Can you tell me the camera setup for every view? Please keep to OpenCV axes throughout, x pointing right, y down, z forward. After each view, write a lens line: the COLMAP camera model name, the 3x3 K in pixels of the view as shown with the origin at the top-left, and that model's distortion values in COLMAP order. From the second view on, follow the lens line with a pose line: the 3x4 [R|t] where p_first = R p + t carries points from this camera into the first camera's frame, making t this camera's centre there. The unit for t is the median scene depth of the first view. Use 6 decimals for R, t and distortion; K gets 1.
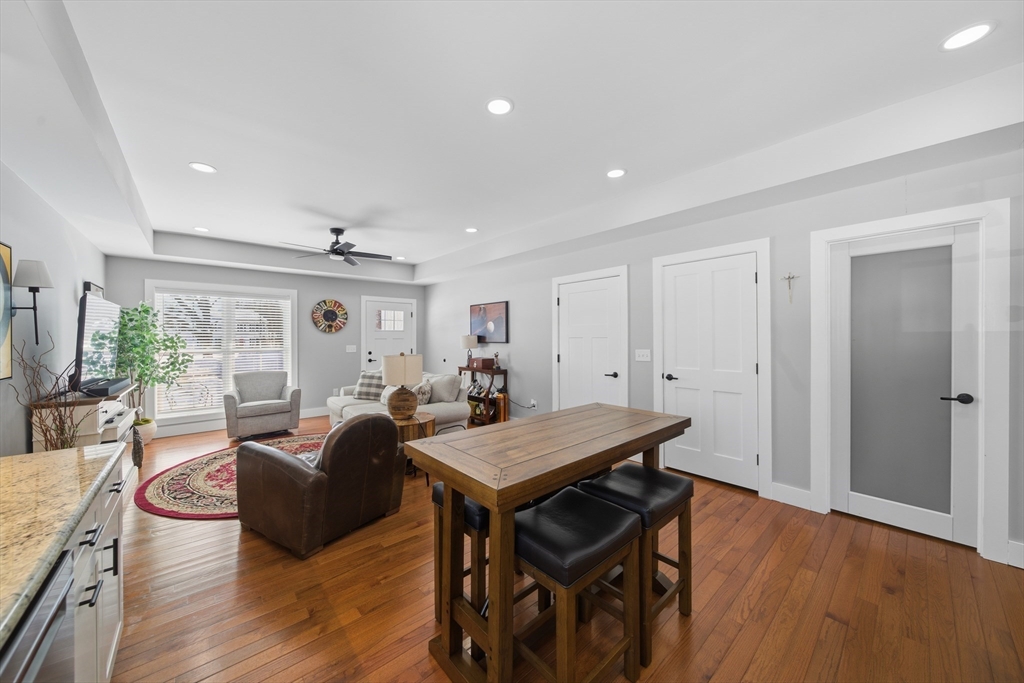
lens RADIAL K [[361.2, 0, 512.2], [0, 361.2, 334.2], [0, 0, 1]] dist [0.000091, -0.001739]
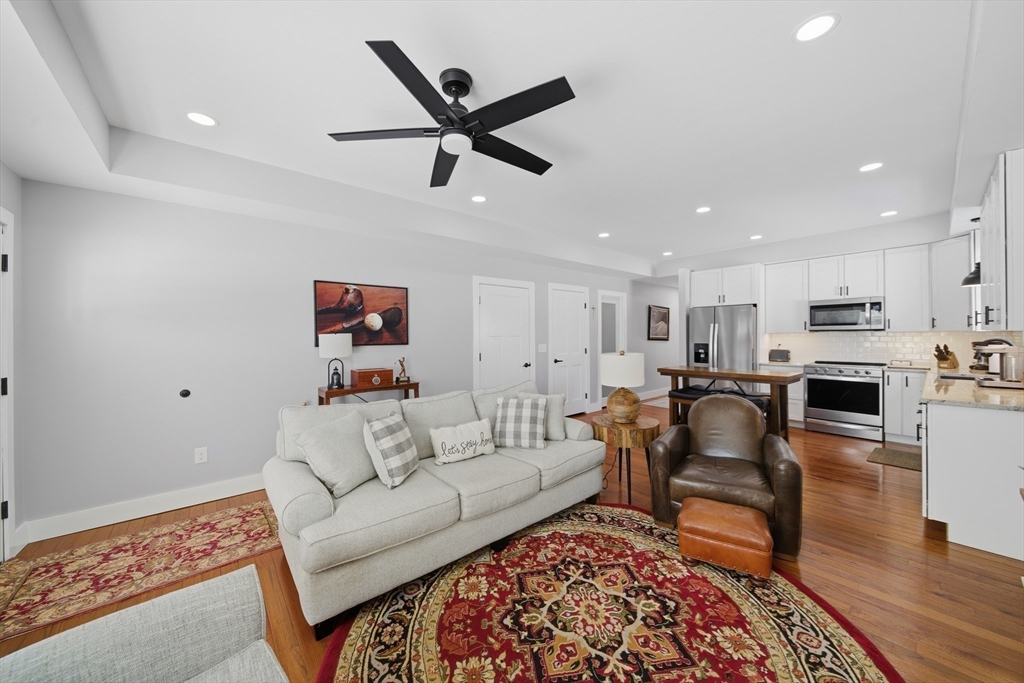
lens RADIAL K [[361.2, 0, 510.2], [0, 361.2, 336.4], [0, 0, 1]] dist [0.000091, -0.001739]
pose [[0.013485, 0.001841, 0.999907, -0.864645], [0.002798, 0.999994, -0.001879, 0.010827], [-0.999905, 0.002823, 0.013479, 0.895263]]
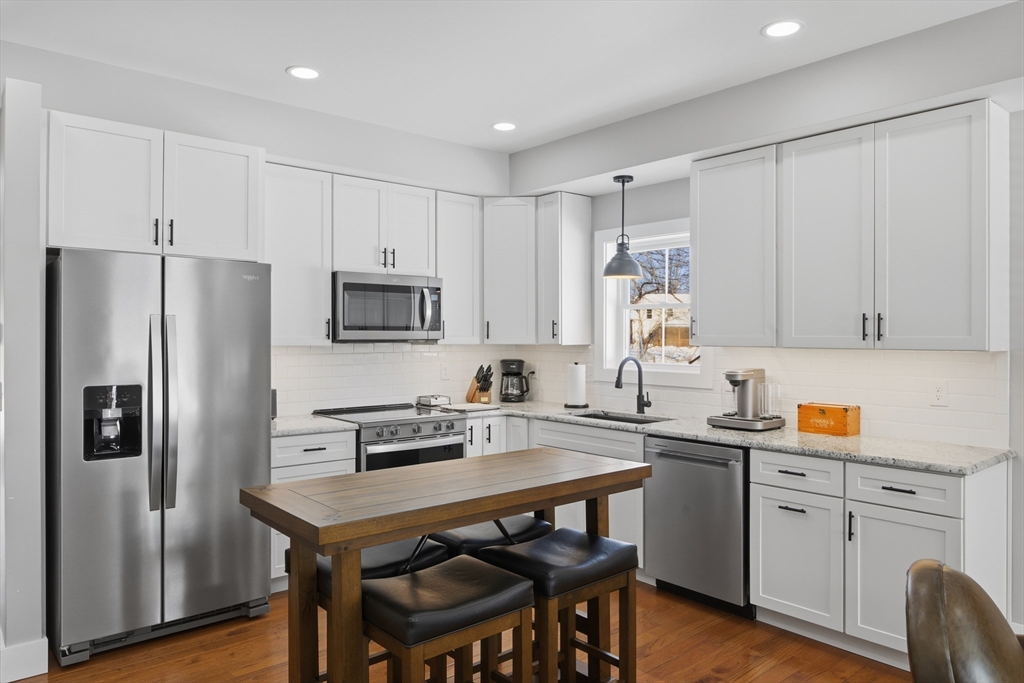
lens RADIAL K [[694.2, 0, 510.0], [0, 694.2, 334.1], [0, 0, 1]] dist [-0.008670, 0.001439]
pose [[-0.999951, 0.002085, 0.009658, 0.015714], [0.001994, 0.999954, -0.009431, -0.006041], [-0.009677, -0.009412, -0.999909, 0.891396]]
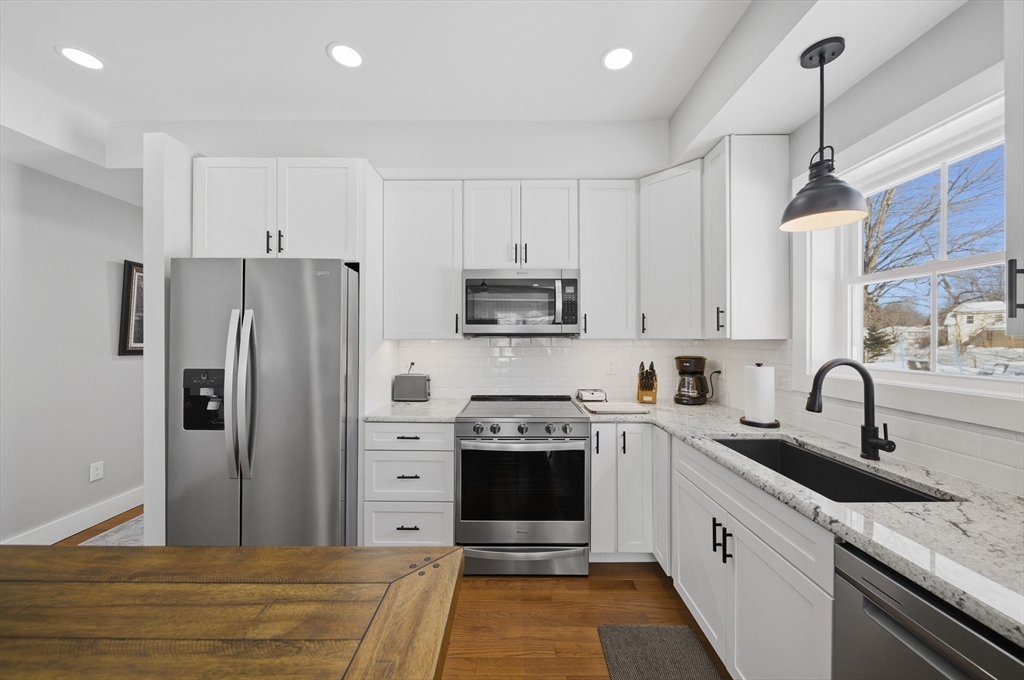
lens RADIAL K [[361.2, 0, 510.2], [0, 361.2, 340.0], [0, 0, 1]] dist [0.000091, -0.001739]
pose [[-0.749253, 0.003213, 0.662276, -0.131588], [-0.002176, 0.999971, -0.007313, 0.004813], [-0.662281, -0.006921, -0.749224, 0.329937]]
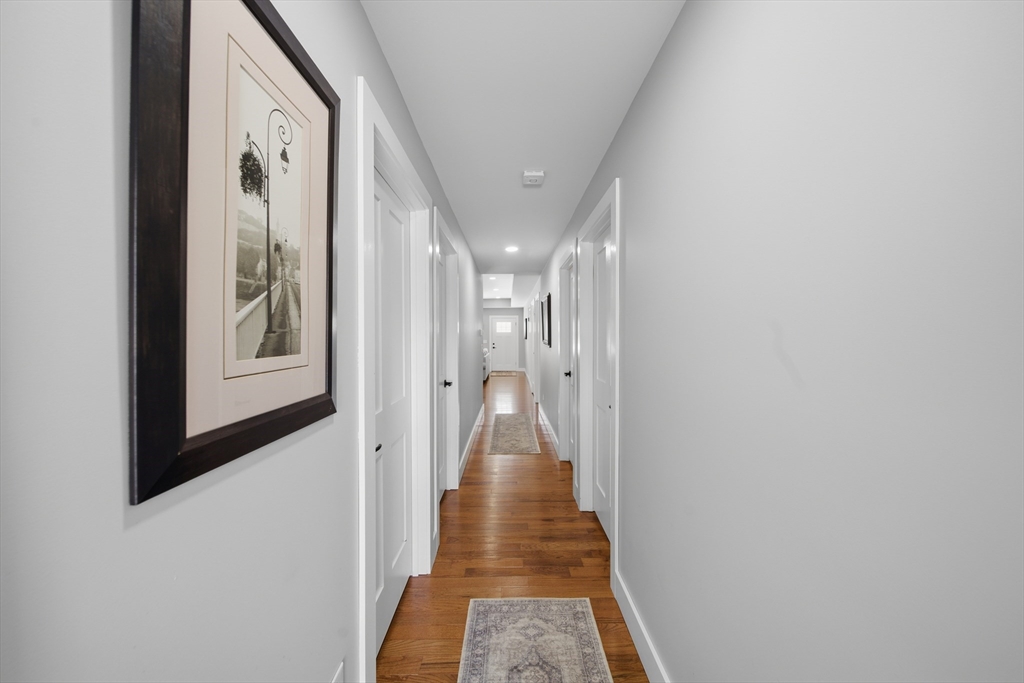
lens RADIAL K [[361.2, 0, 511.6], [0, 361.2, 337.8], [0, 0, 1]] dist [0.000091, -0.001739]
pose [[0.754893, 0.005888, -0.655822, 1.453190], [0.000646, 0.999953, 0.009720, -0.000385], [0.655848, -0.007761, 0.754853, -0.669998]]
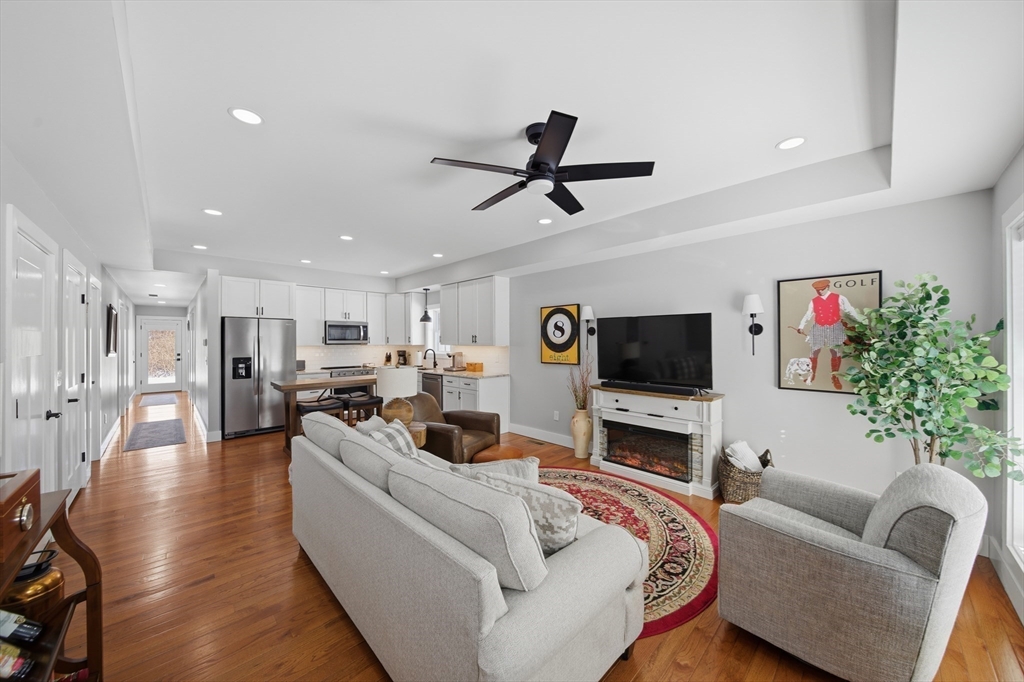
lens RADIAL K [[361.2, 0, 512.6], [0, 361.2, 339.6], [0, 0, 1]] dist [0.000091, -0.001739]
pose [[-0.998864, 0.006423, -0.047219, -0.405967], [0.006974, 0.999909, -0.011529, -0.001993], [0.047141, -0.011845, -0.998818, 1.425759]]
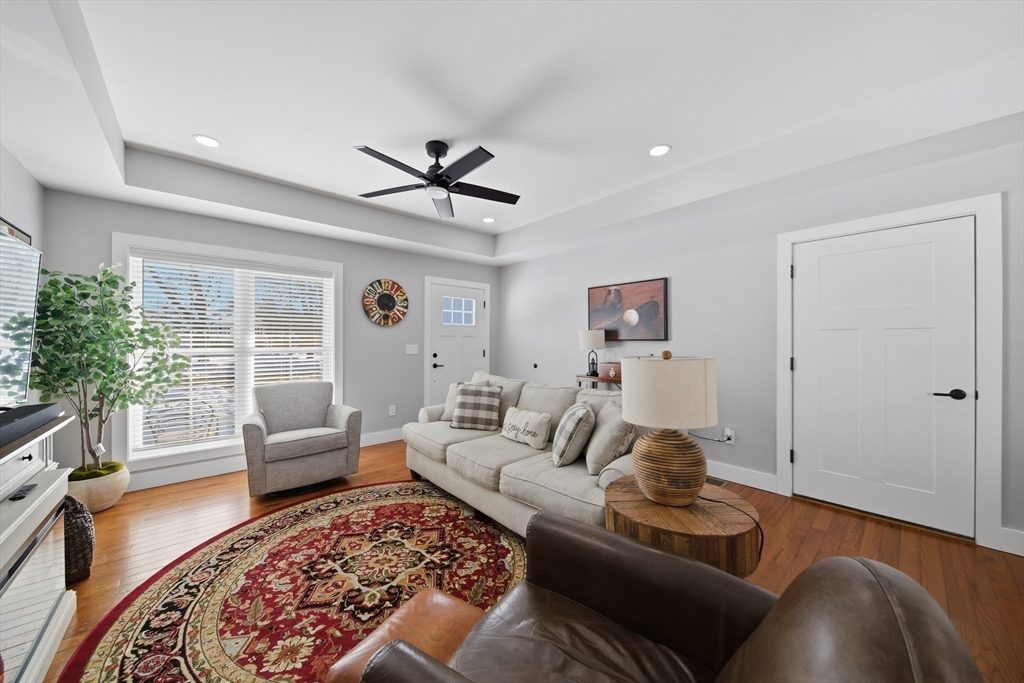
lens RADIAL K [[361.2, 0, 511.8], [0, 361.2, 337.5], [0, 0, 1]] dist [0.000091, -0.001739]
pose [[0.999952, 0.004102, 0.008870, -0.350882], [-0.004065, 0.999983, -0.004247, 0.025910], [-0.008887, 0.004211, 0.999952, 0.389117]]
